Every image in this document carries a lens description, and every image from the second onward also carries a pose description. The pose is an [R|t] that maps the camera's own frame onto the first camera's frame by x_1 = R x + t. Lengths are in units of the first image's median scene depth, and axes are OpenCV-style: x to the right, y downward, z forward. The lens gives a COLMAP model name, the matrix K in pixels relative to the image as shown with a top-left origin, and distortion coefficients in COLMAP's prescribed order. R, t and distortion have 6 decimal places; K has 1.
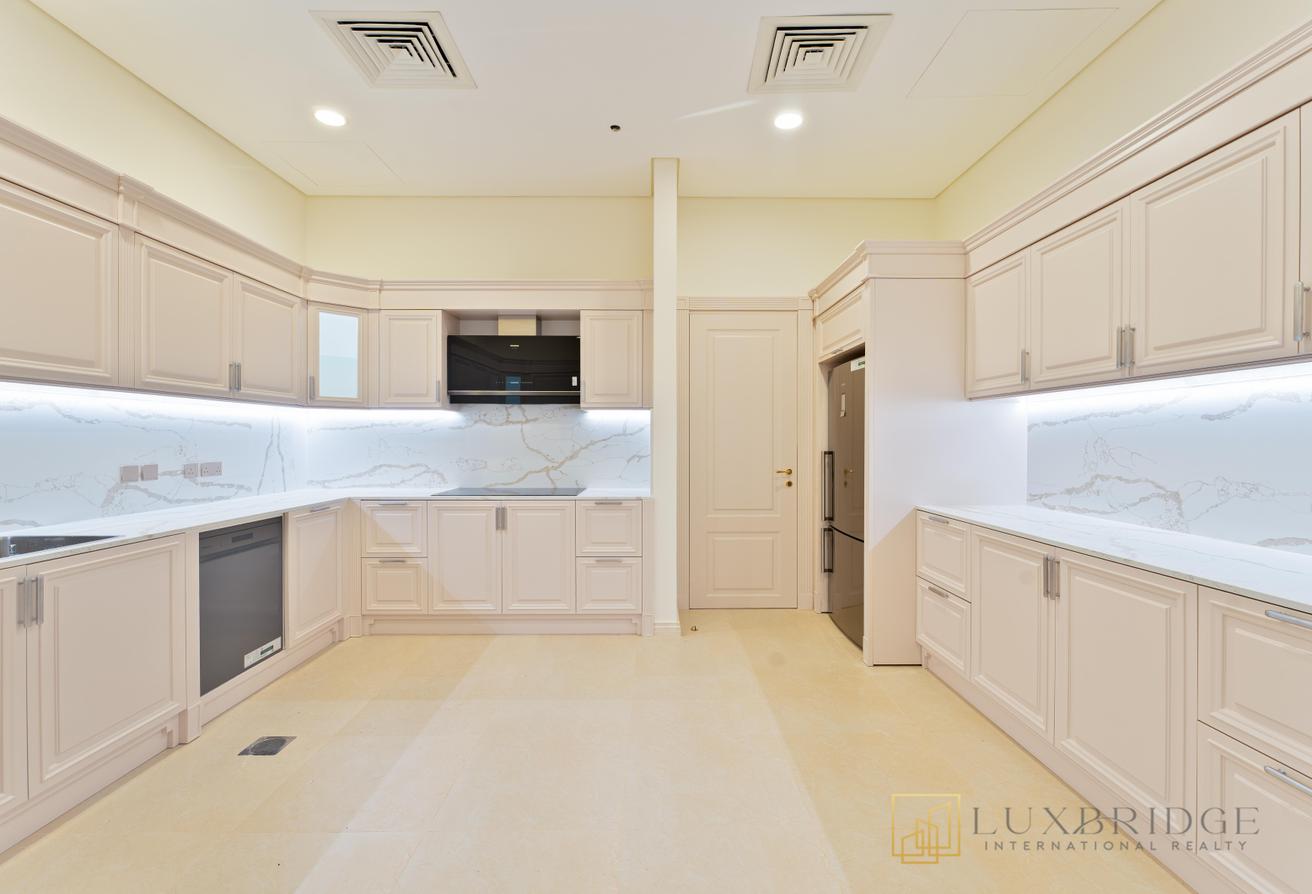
lens RADIAL K [[602.7, 0, 655.8], [0, 602.7, 444.6], [0, 0, 1]] dist [0.004389, 0.000779]
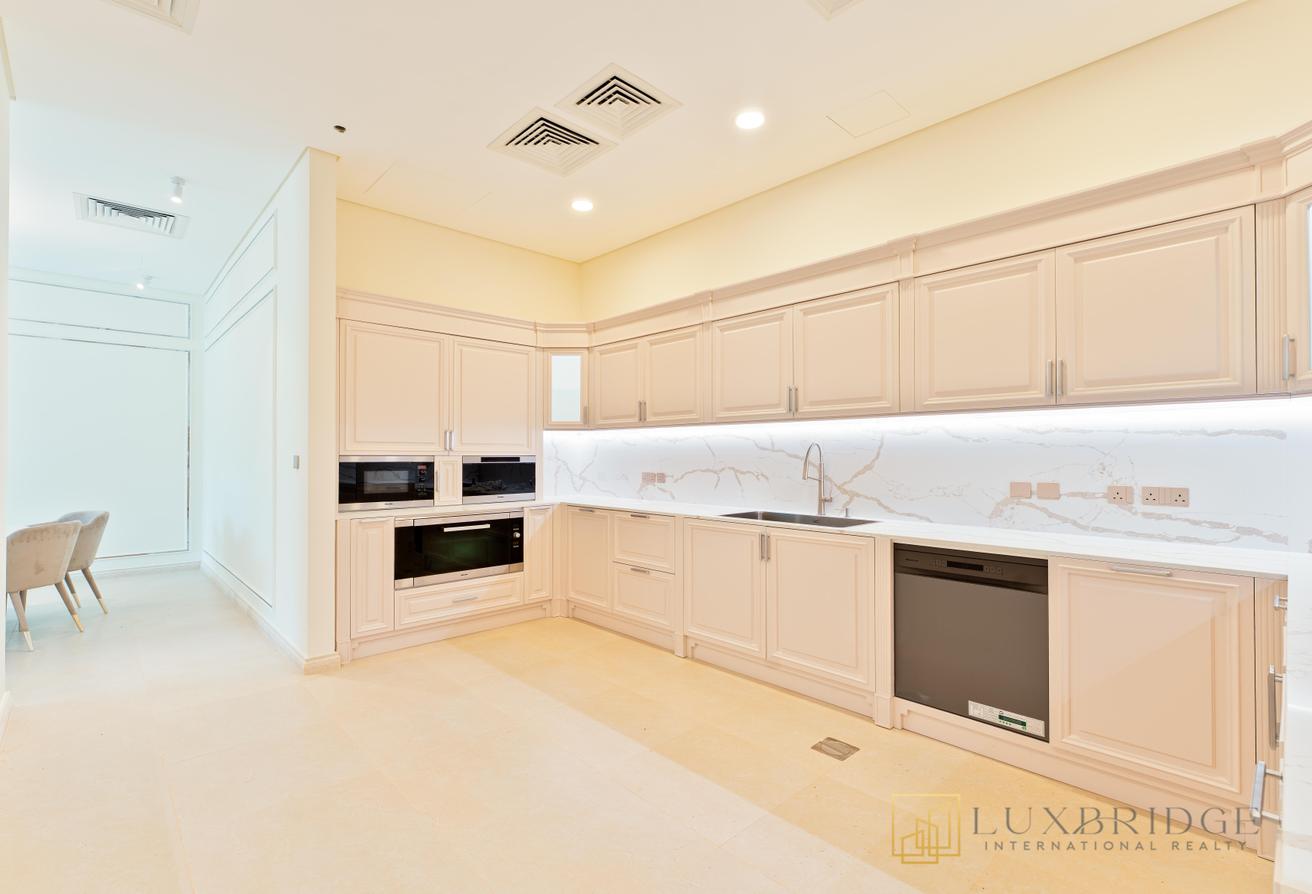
lens RADIAL K [[602.7, 0, 658.8], [0, 602.7, 449.3], [0, 0, 1]] dist [0.004389, 0.000779]
pose [[-0.731055, -0.007633, -0.682276, 0.240352], [-0.006287, 0.999970, -0.004451, -0.010628], [0.682290, 0.001036, -0.731081, 1.255515]]
